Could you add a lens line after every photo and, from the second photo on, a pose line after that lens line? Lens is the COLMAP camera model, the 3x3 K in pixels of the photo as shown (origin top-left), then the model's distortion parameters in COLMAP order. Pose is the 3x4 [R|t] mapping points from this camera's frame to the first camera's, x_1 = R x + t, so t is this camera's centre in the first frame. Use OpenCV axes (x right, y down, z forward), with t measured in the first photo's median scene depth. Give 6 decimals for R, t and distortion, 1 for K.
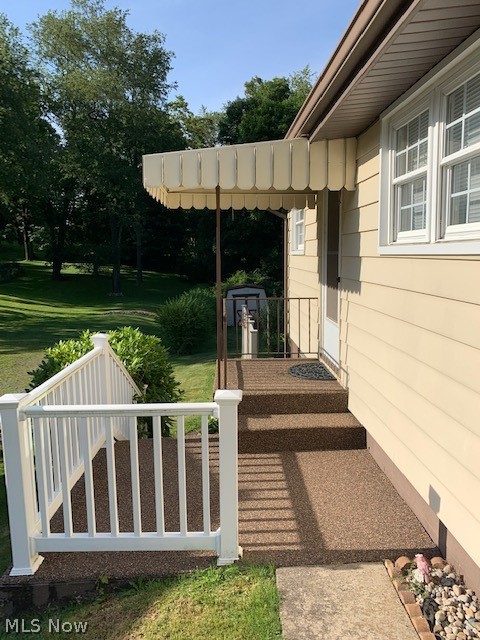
lens RADIAL K [[498.1, 0, 240.8], [0, 498.1, 322.6], [0, 0, 1]] dist [0.015675, -0.004007]
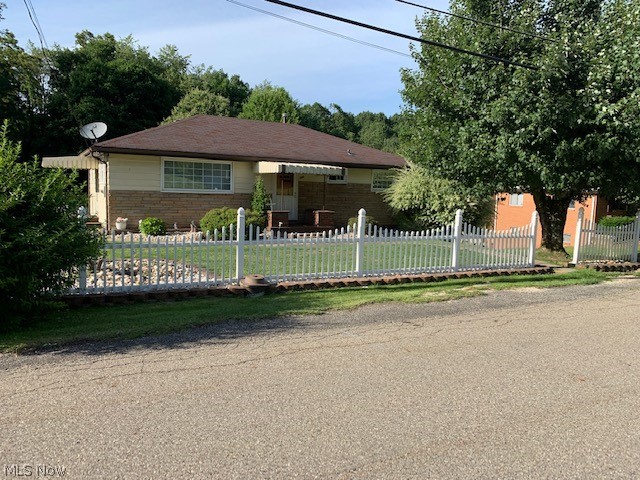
lens RADIAL K [[498.1, 0, 314.8], [0, 498.1, 240.3], [0, 0, 1]] dist [0.015675, -0.004007]
pose [[0.901473, -0.004889, 0.432808, 0.037476], [0.017556, 0.999526, -0.025277, 0.452478], [-0.432479, 0.030385, 0.901132, -3.360898]]
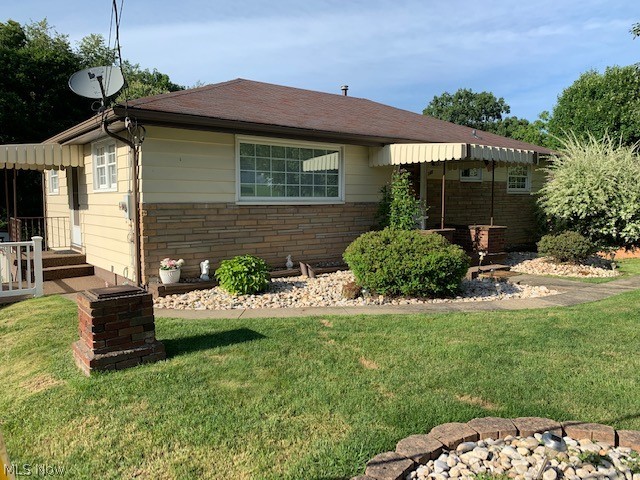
lens RADIAL K [[498.1, 0, 318.3], [0, 498.1, 236.1], [0, 0, 1]] dist [0.015675, -0.004007]
pose [[0.814230, -0.031262, 0.579700, -0.225661], [0.071829, 0.996301, -0.047161, 0.230425], [-0.576081, 0.080039, 0.813464, -1.387611]]
